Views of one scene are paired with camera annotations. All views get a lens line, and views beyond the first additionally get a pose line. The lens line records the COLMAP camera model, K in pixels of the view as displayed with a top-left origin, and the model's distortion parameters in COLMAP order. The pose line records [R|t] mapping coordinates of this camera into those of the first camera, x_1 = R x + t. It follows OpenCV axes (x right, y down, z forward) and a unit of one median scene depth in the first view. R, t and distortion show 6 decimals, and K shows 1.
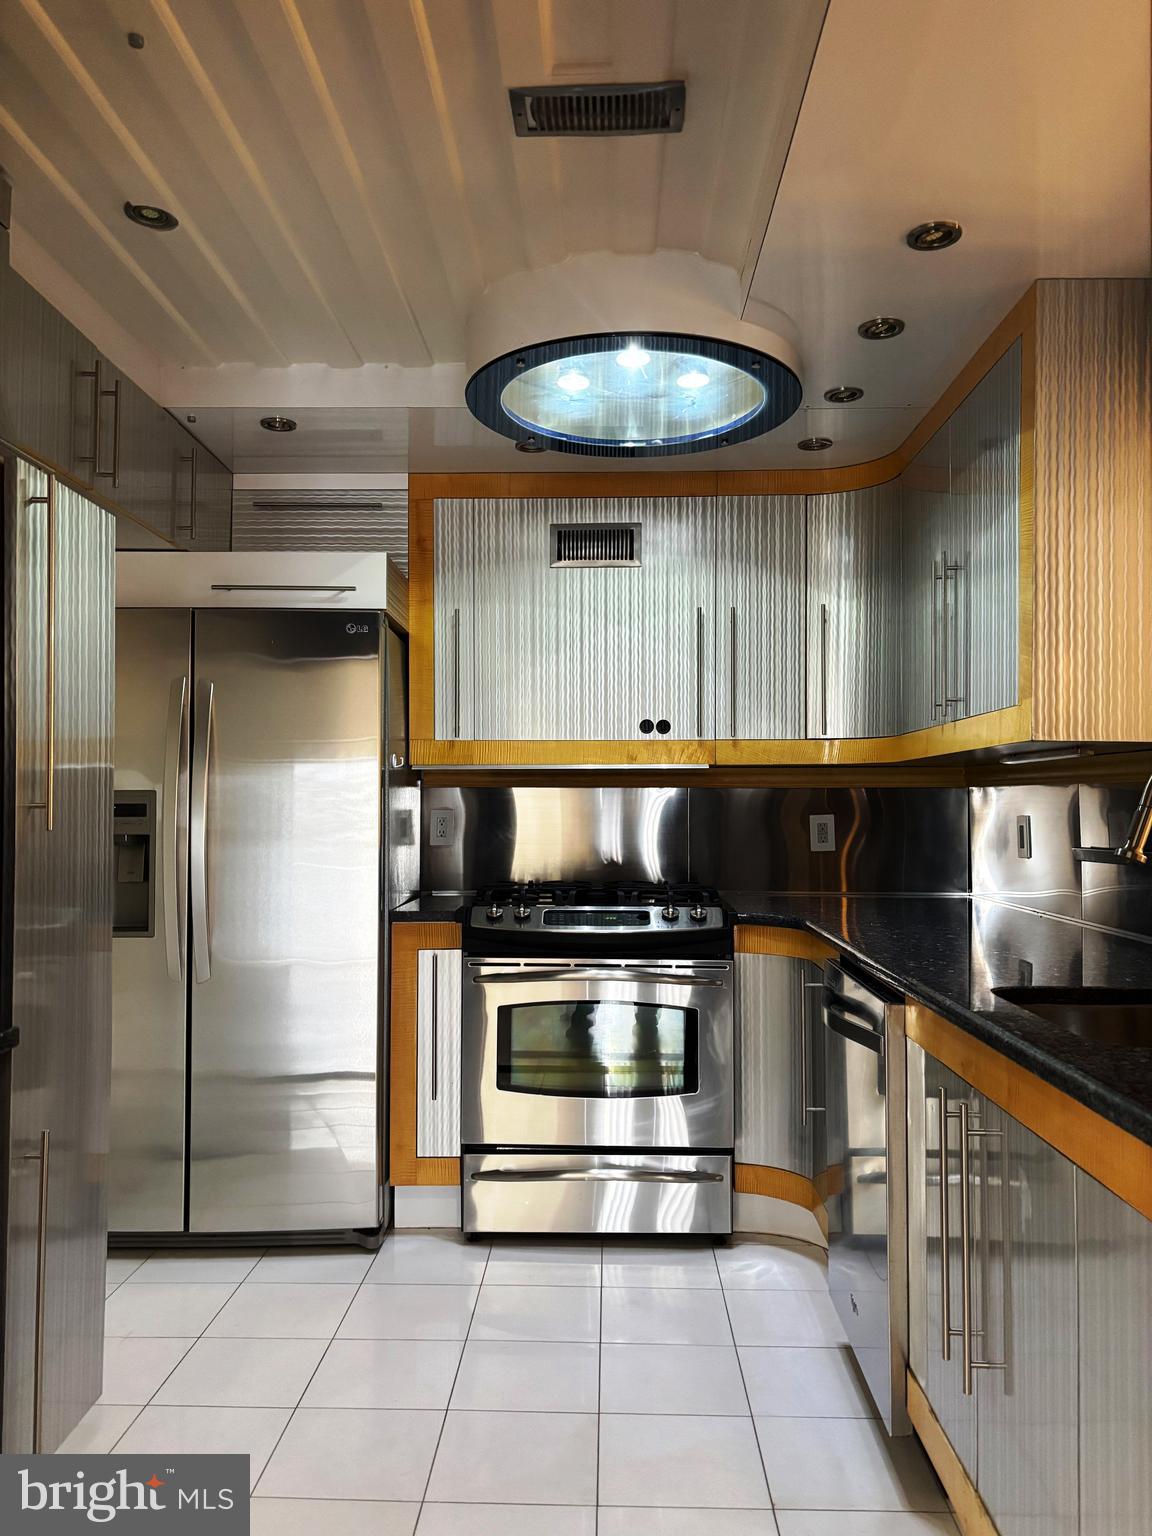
lens RADIAL K [[1163.1, 0, 578.8], [0, 1163.1, 771.1], [0, 0, 1]] dist [0.045535, -0.042735]
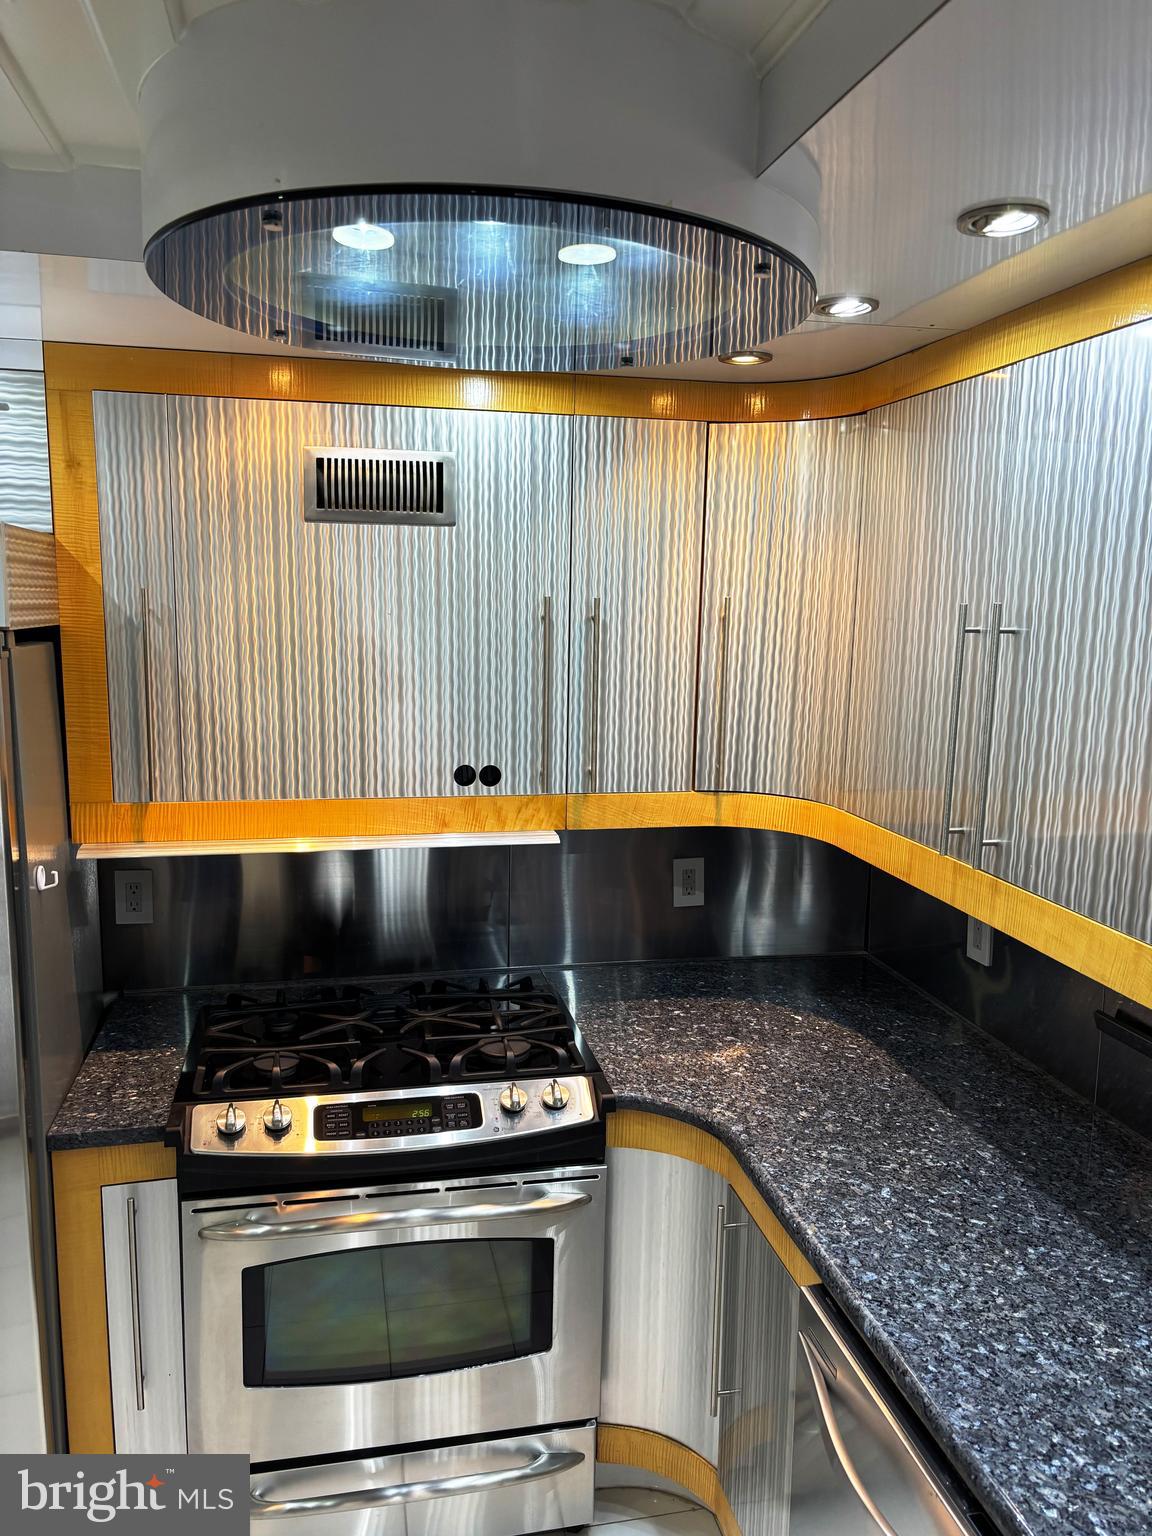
lens RADIAL K [[1163.1, 0, 582.3], [0, 1163.1, 789.3], [0, 0, 1]] dist [0.045535, -0.042735]
pose [[0.970336, -0.018613, 0.241041, -0.035053], [-0.030561, 0.979590, 0.198669, -0.162738], [-0.239819, -0.200142, 0.949963, 0.364456]]
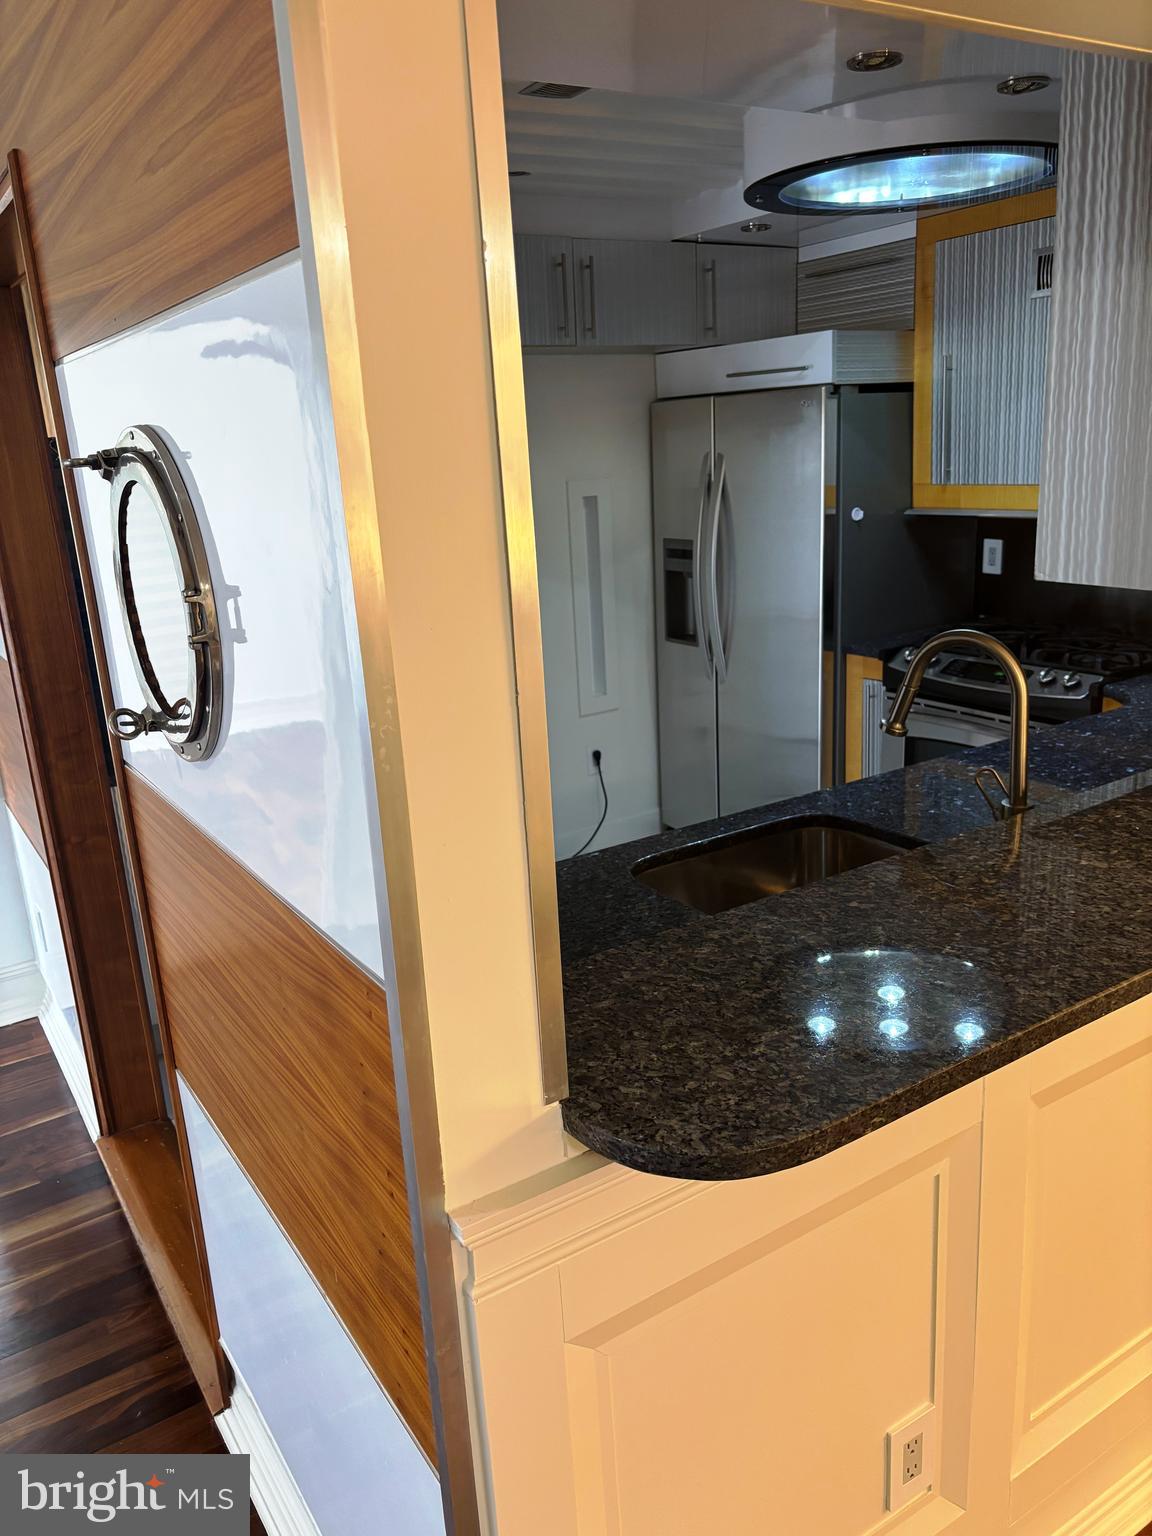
lens RADIAL K [[1163.1, 0, 576.1], [0, 1163.1, 768.2], [0, 0, 1]] dist [0.045535, -0.042735]
pose [[0.553864, 0.196530, -0.809080, 0.631805], [0.080391, 0.954580, 0.286906, -0.114608], [0.828717, -0.223950, 0.512908, 0.105029]]
